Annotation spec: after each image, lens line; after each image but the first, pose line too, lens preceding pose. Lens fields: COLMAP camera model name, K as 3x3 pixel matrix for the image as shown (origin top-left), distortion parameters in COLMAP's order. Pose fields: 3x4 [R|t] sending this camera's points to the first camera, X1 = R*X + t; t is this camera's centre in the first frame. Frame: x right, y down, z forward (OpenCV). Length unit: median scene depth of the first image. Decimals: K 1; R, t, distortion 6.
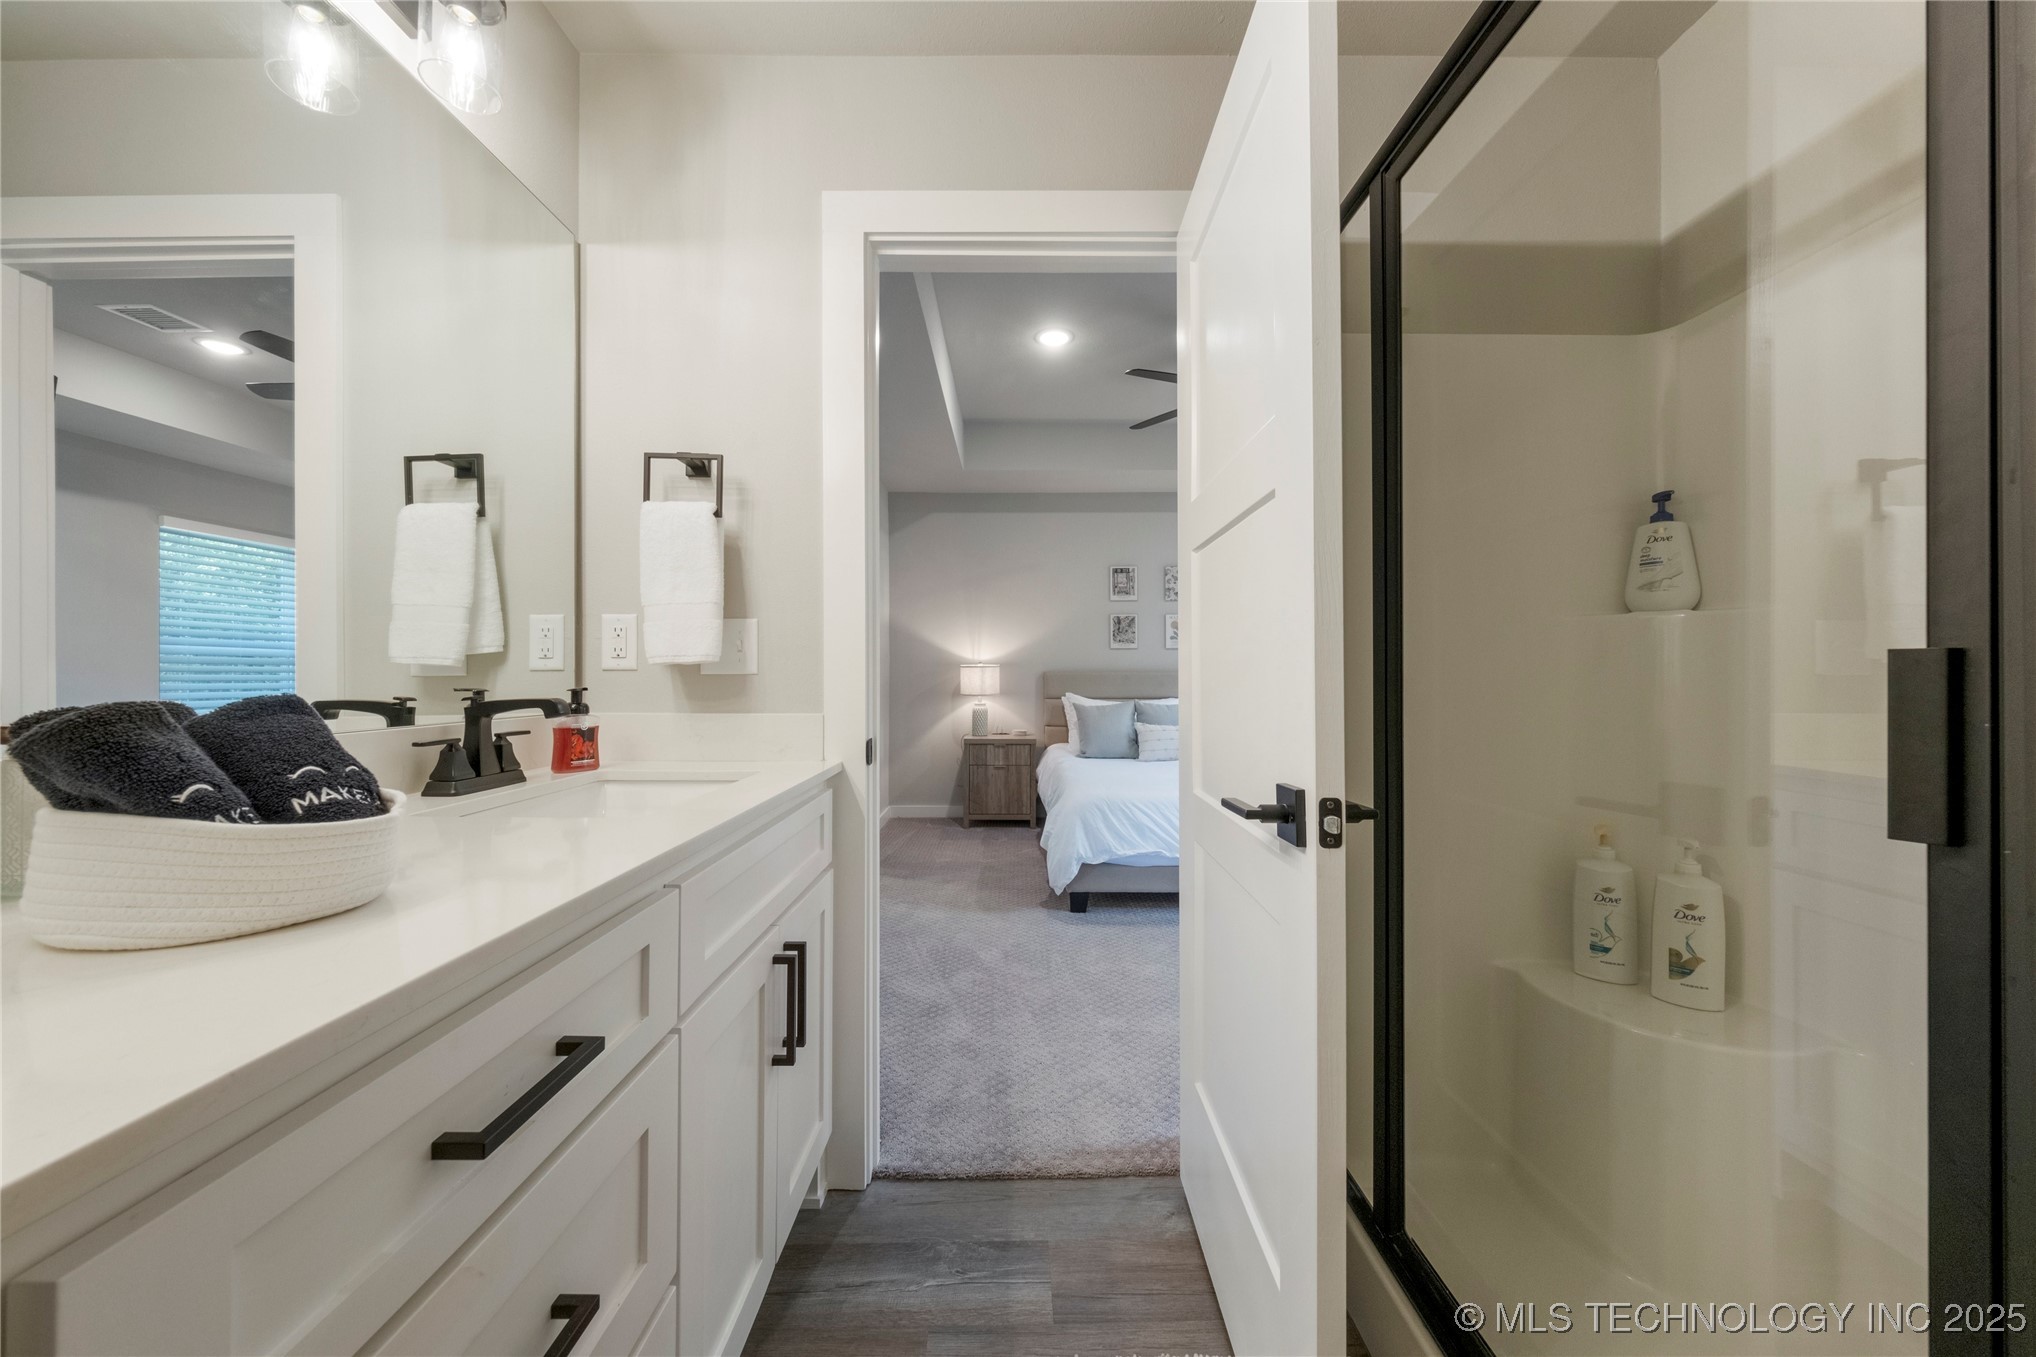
lens RADIAL K [[713.8, 0, 1023.6], [0, 713.8, 678.9], [0, 0, 1]] dist [-0.000420, 0.000110]
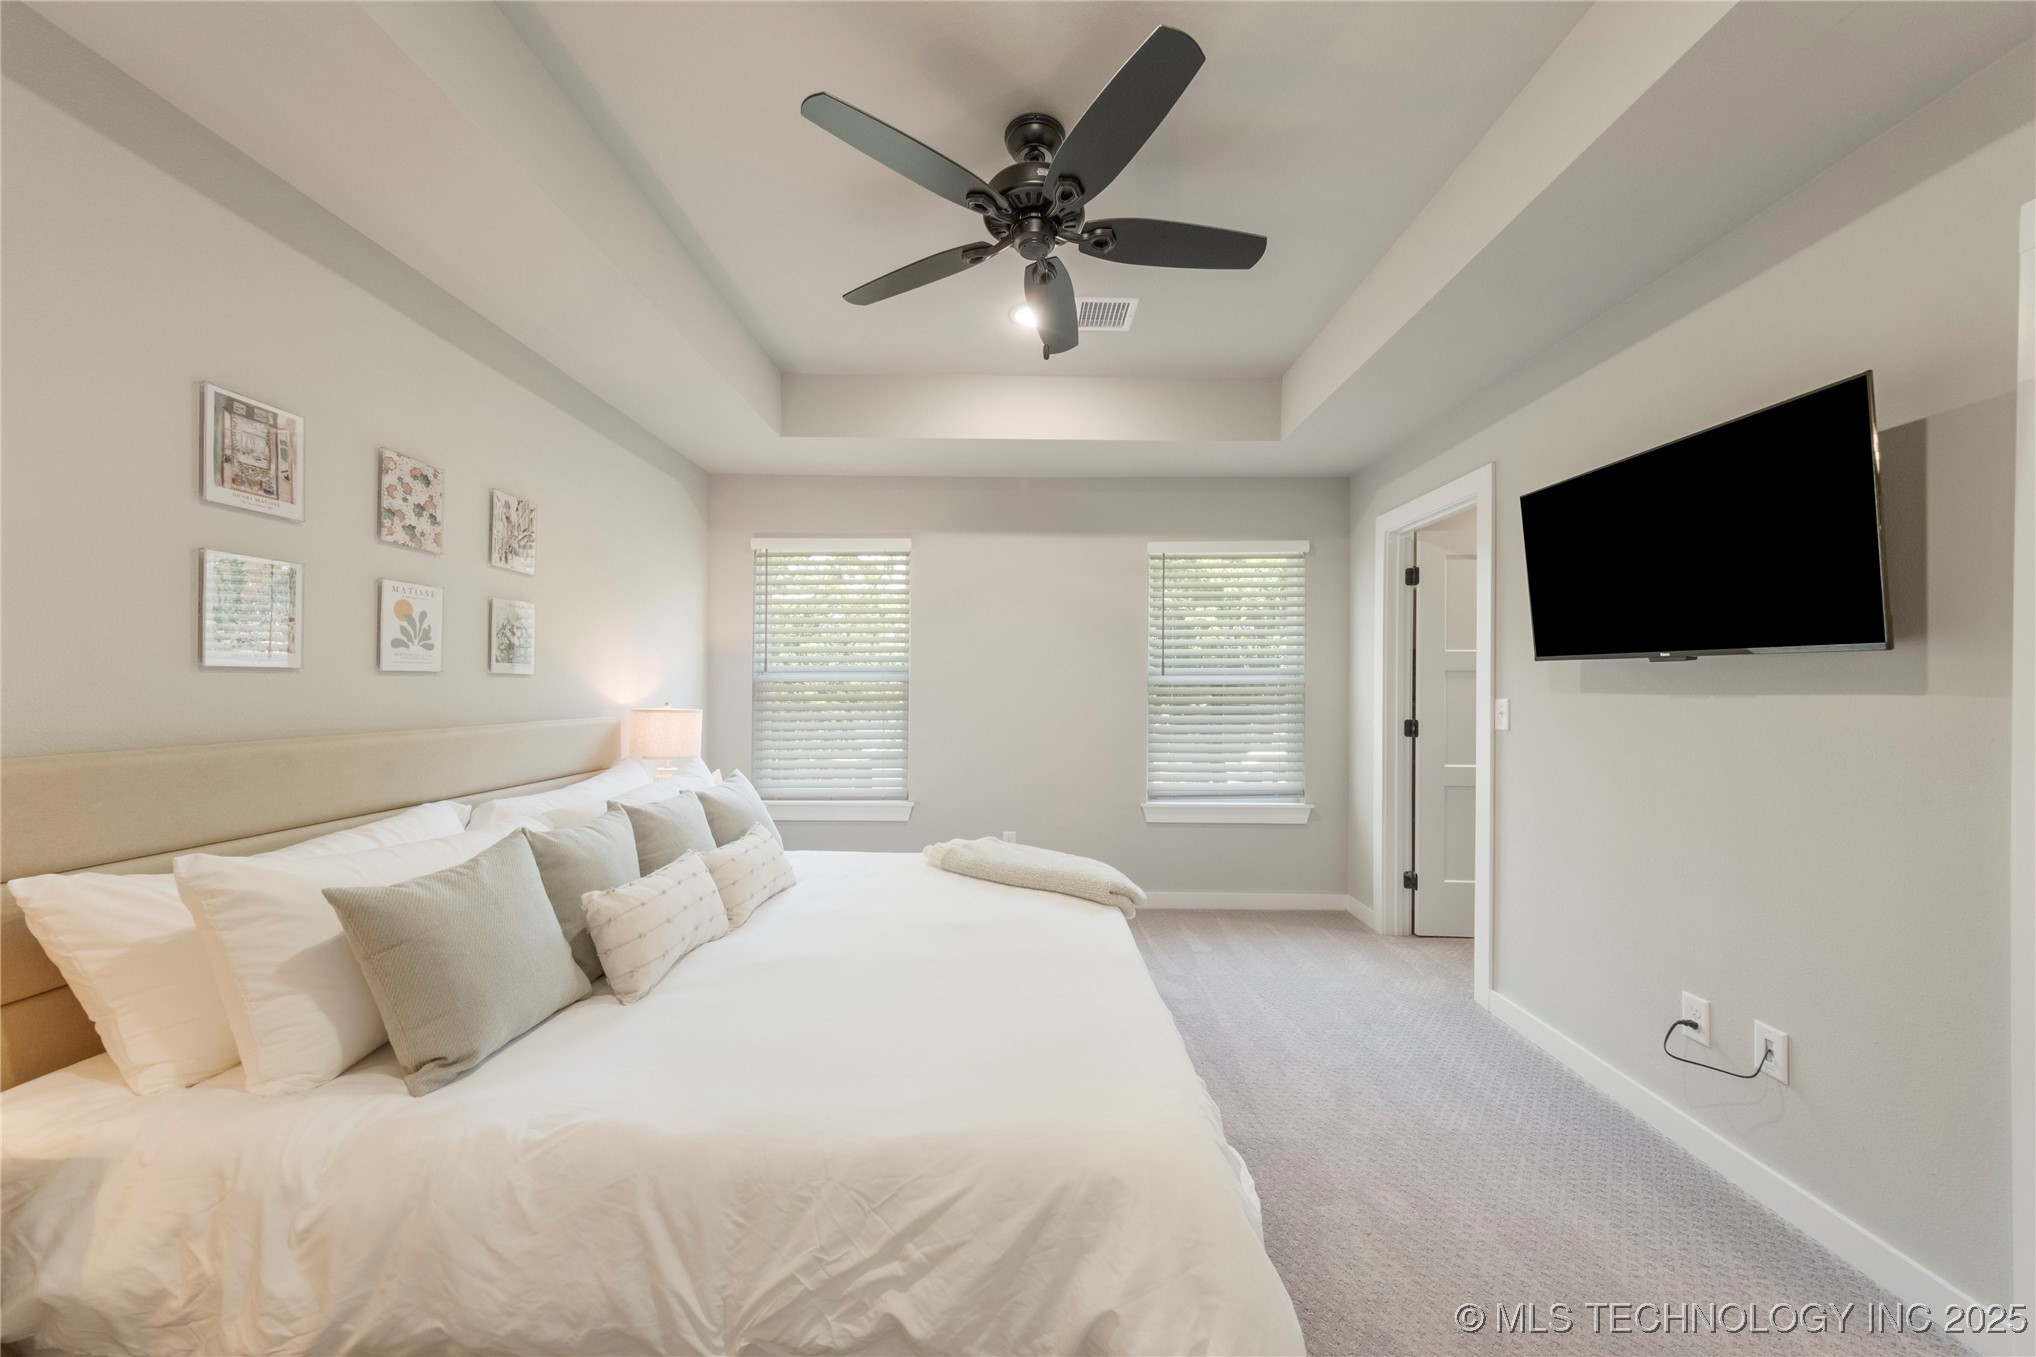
lens RADIAL K [[700.4, 0, 1023.5], [0, 700.4, 683.2], [0, 0, 1]] dist [-0.001794, -0.000236]
pose [[0.010696, 0.004170, 0.999934, -0.158377], [0.001104, 0.999991, -0.004183, -0.034910], [-0.999942, 0.001149, 0.010691, 0.675729]]
